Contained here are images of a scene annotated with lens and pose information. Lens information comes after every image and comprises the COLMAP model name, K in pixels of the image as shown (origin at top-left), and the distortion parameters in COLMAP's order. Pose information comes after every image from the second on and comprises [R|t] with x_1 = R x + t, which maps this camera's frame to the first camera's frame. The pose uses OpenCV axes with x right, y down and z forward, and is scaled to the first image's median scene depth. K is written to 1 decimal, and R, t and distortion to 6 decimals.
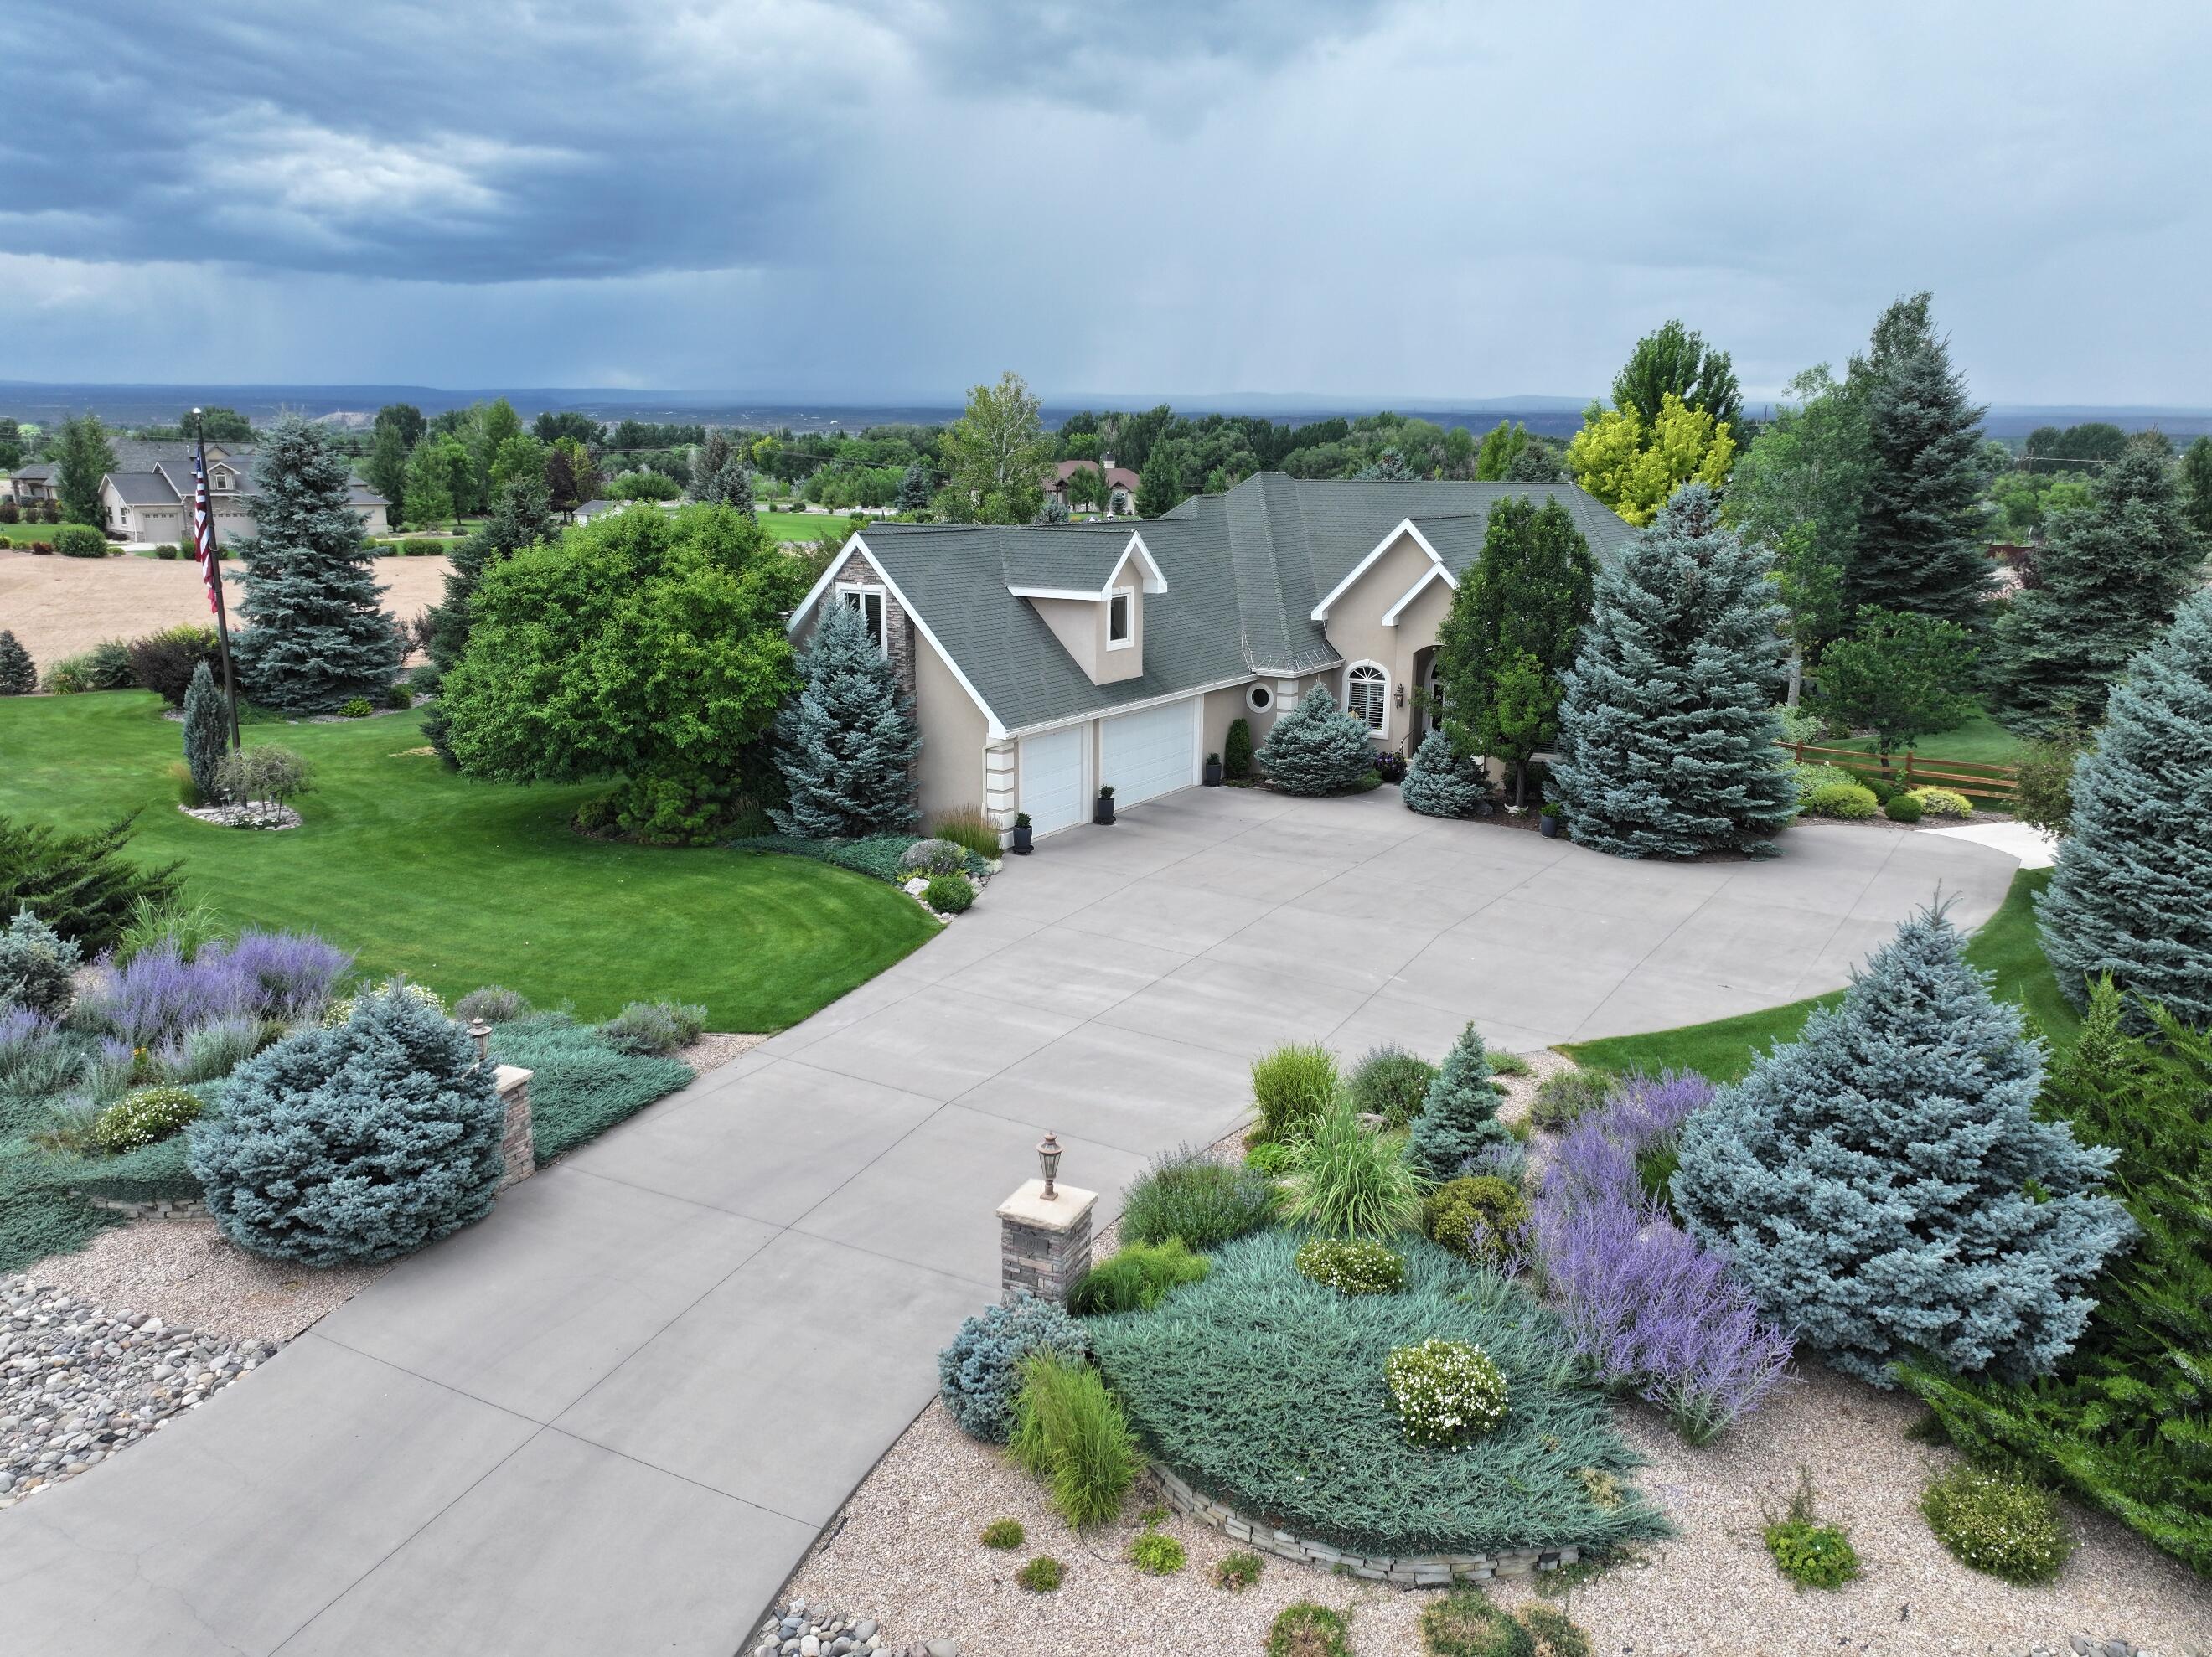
lens RADIAL K [[1564.9, 0, 1106.8], [0, 1564.9, 843.5], [0, 0, 1]] dist [-0.010358, 0.011839]
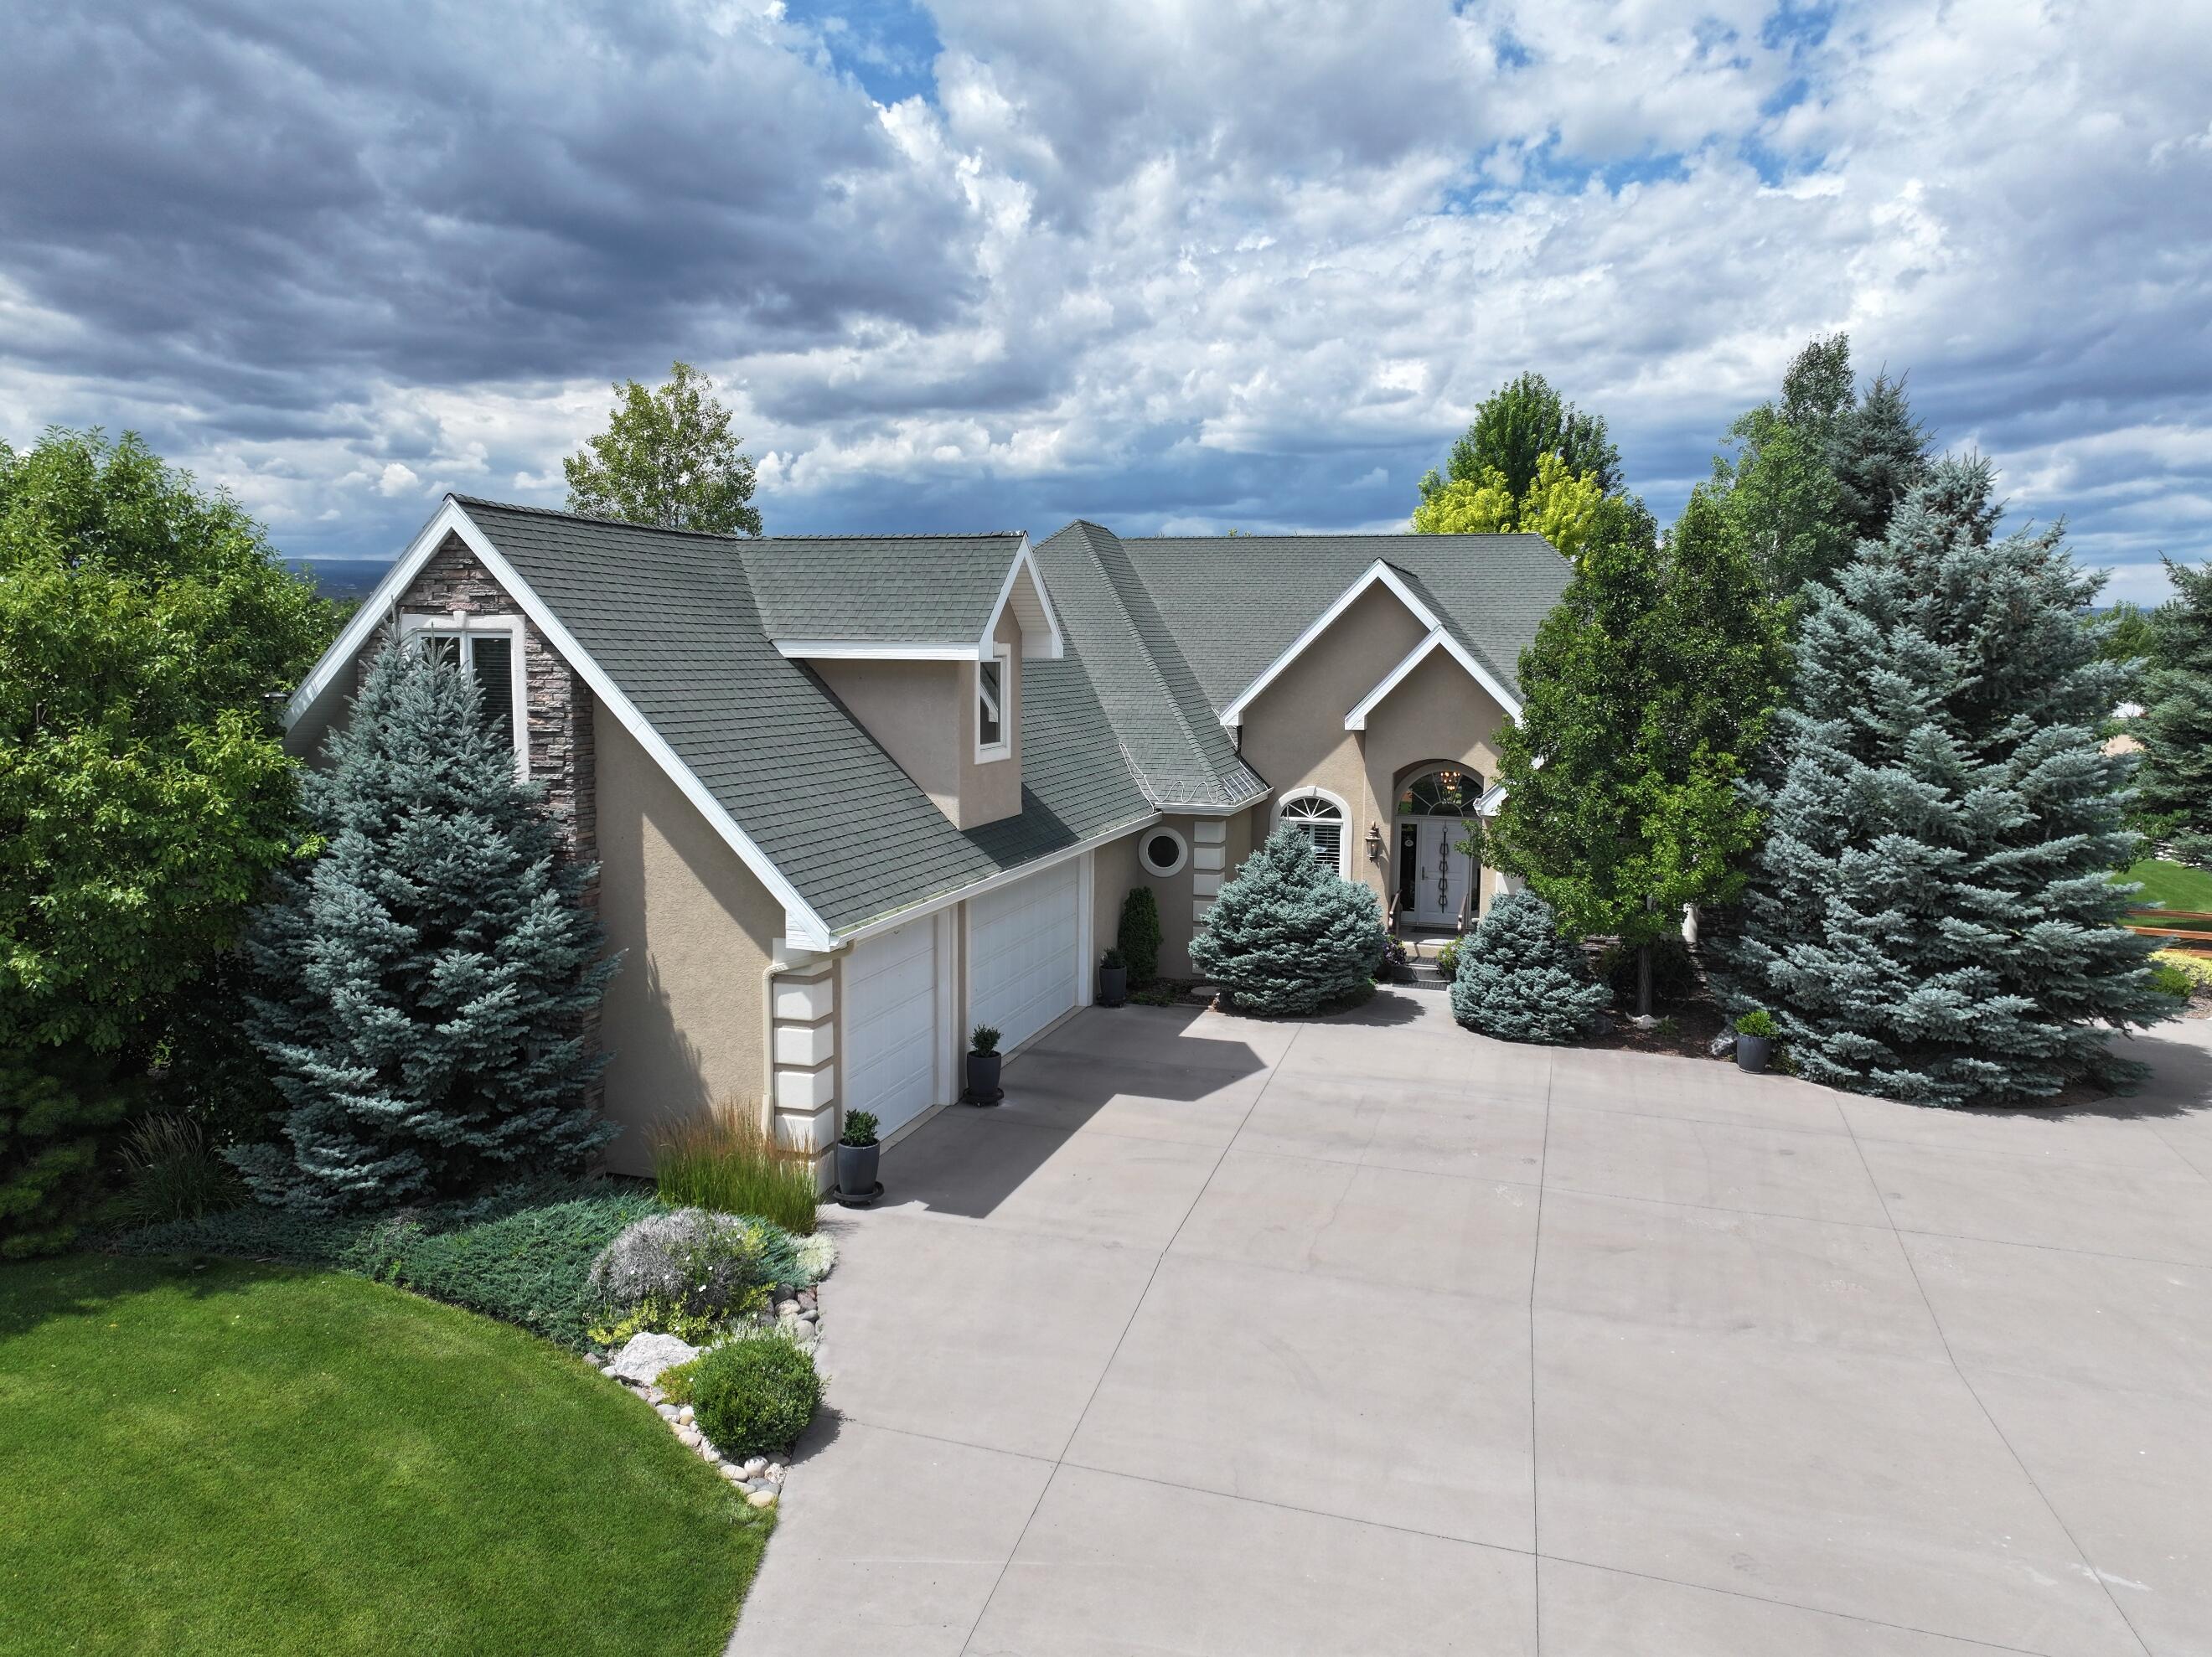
lens RADIAL K [[1564.9, 0, 1117.0], [0, 1564.9, 823.3], [0, 0, 1]] dist [-0.010358, 0.011839]
pose [[0.963101, -0.027099, 0.267773, -0.099680], [0.059480, 0.991749, -0.113564, -0.046240], [-0.262486, 0.125300, 0.956766, 0.539422]]
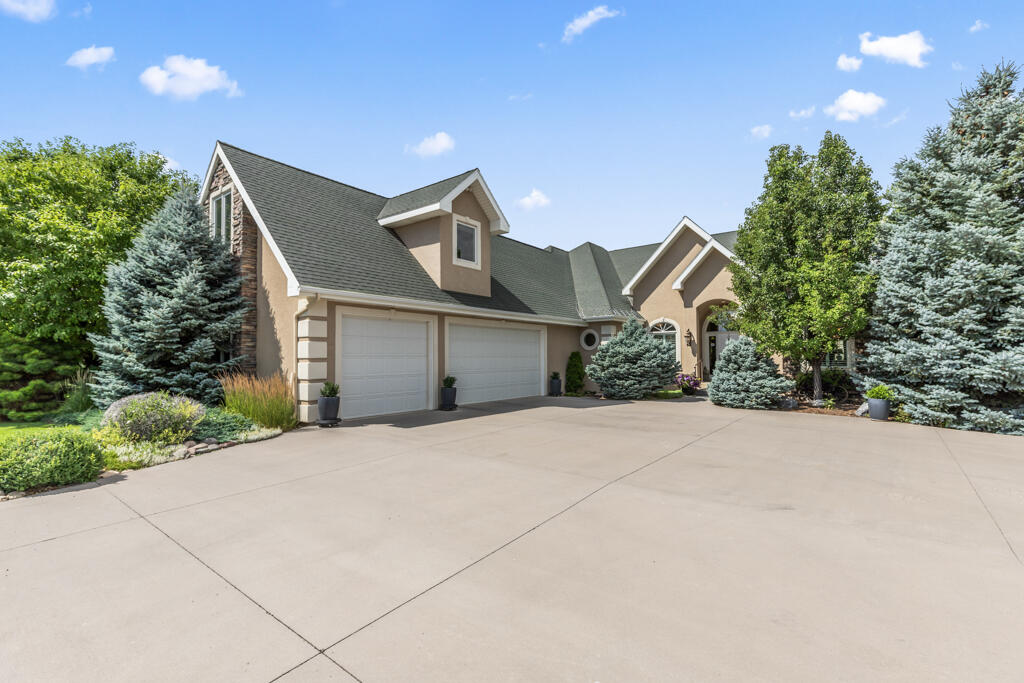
lens RADIAL K [[465.0, 0, 515.0], [0, 465.0, 344.5], [0, 0, 1]] dist [0.005029, -0.000901]
pose [[0.996335, -0.015435, -0.084136, 0.081810], [-0.007490, 0.964068, -0.265551, 0.032232], [0.085211, 0.265208, 0.960419, 0.732224]]
